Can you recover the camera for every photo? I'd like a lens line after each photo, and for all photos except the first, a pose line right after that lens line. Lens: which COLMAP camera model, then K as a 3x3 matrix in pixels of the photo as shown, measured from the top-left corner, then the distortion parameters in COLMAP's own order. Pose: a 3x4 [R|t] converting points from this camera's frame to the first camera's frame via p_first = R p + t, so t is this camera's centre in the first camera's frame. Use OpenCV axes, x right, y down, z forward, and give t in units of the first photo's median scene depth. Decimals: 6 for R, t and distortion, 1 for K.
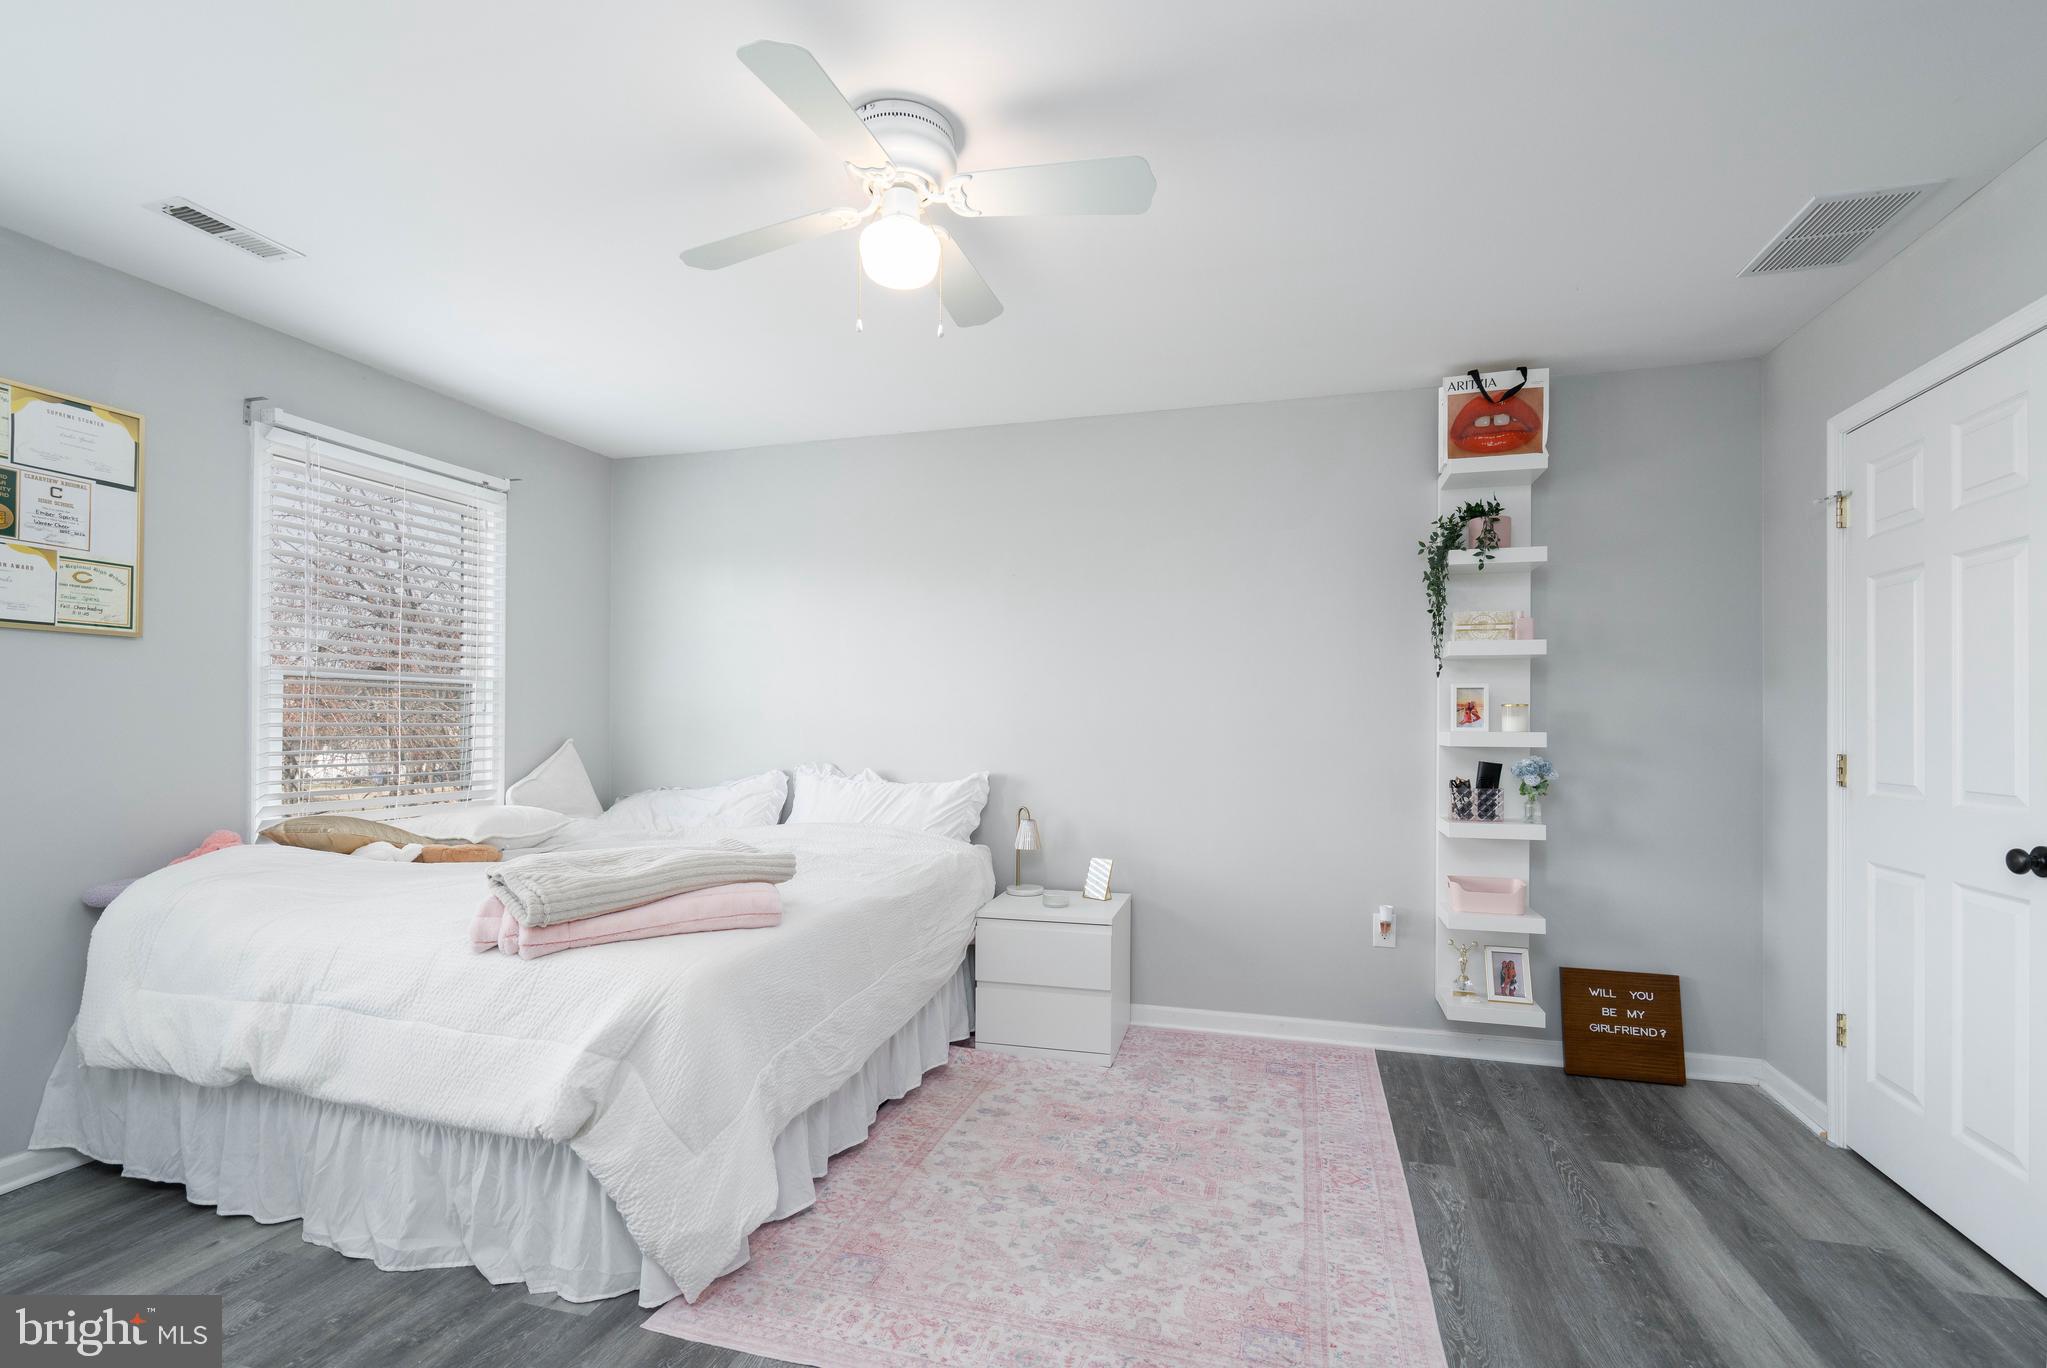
lens RADIAL K [[936.1, 0, 1020.2], [0, 936.1, 711.8], [0, 0, 1]] dist [0.000687, 0.000107]
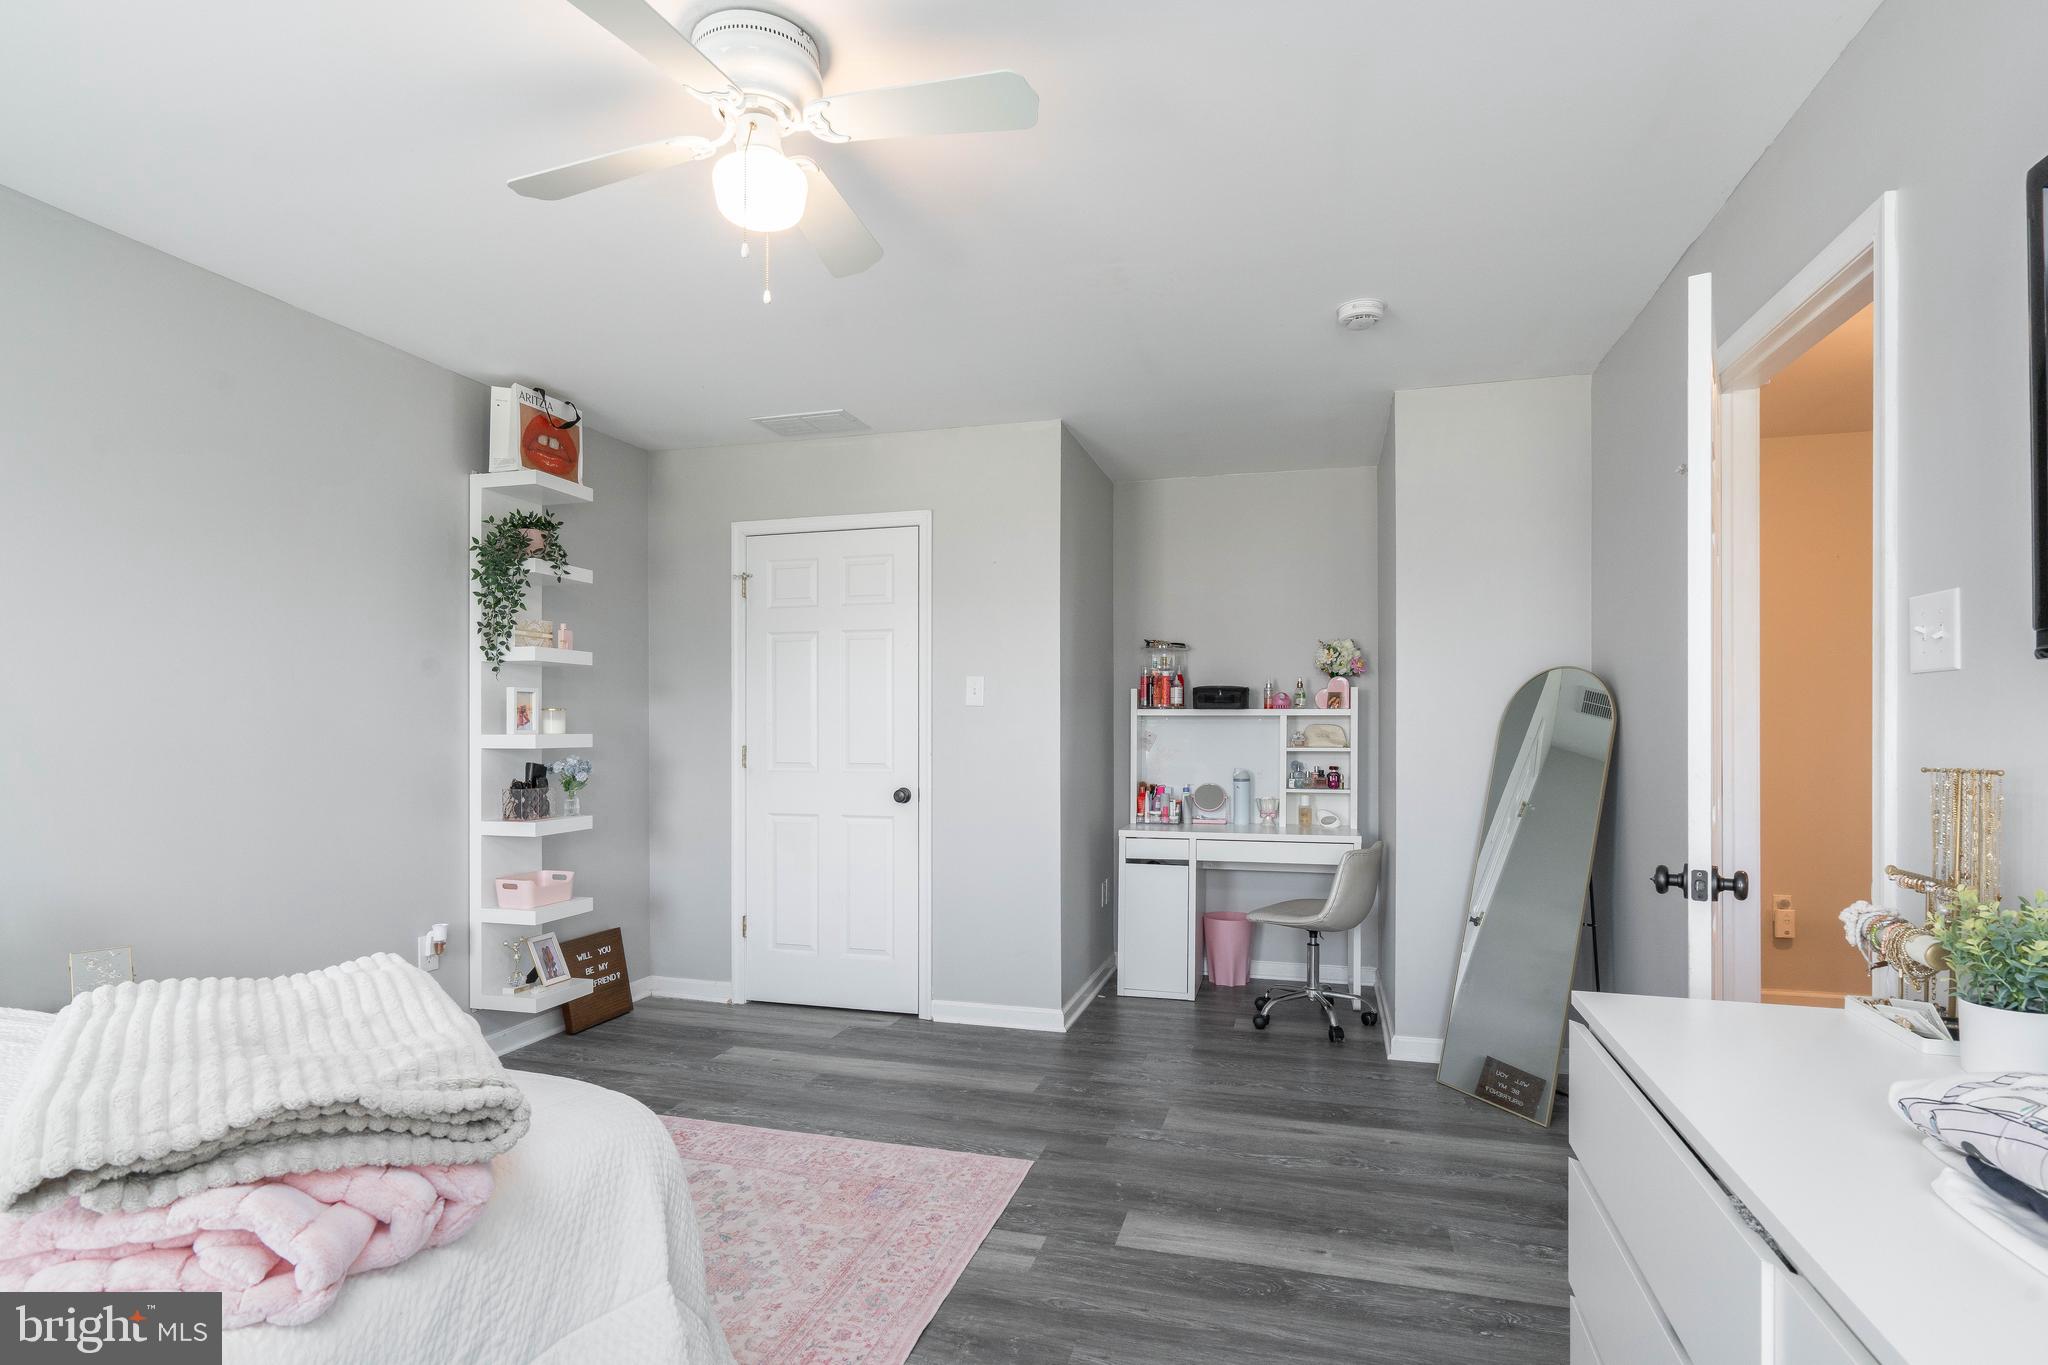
lens RADIAL K [[1019.6, 0, 1015.1], [0, 1019.6, 725.3], [0, 0, 1]] dist [-0.000039, 0.000098]
pose [[0.004629, -0.000527, 0.999989, -0.700186], [-0.010412, 0.999946, 0.000575, 0.005389], [-0.999935, -0.010414, 0.004623, 0.494110]]
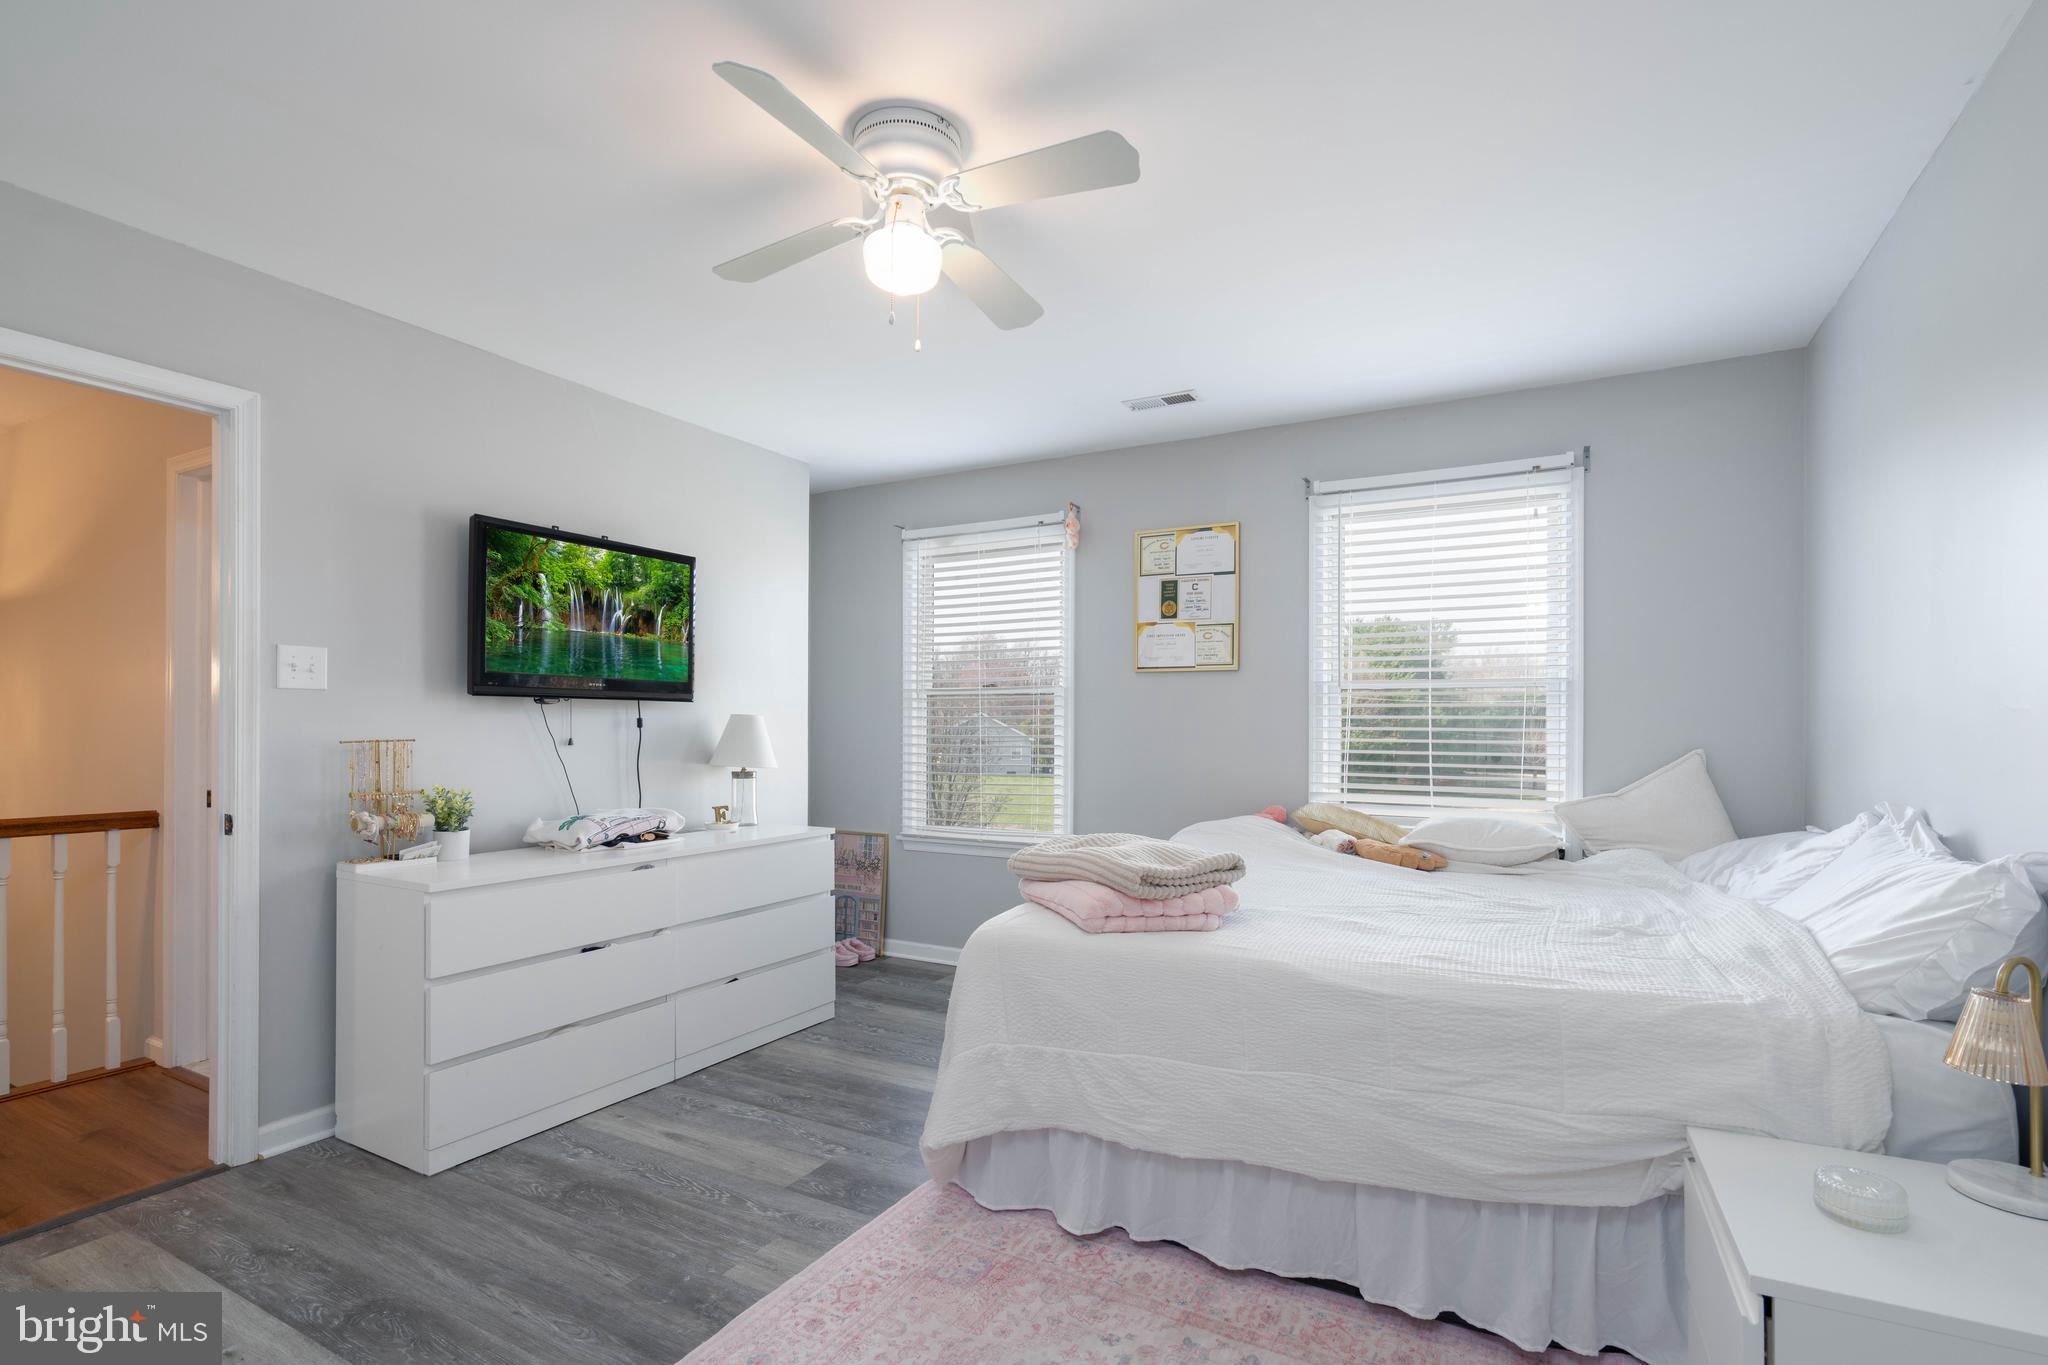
lens RADIAL K [[961.3, 0, 1023.6], [0, 961.3, 703.7], [0, 0, 1]] dist [-0.001238, -0.000863]
pose [[-0.212627, -0.026366, -0.976778, 0.565758], [0.006540, 0.999575, -0.028405, 0.014632], [0.977112, -0.012428, -0.212364, 0.881607]]
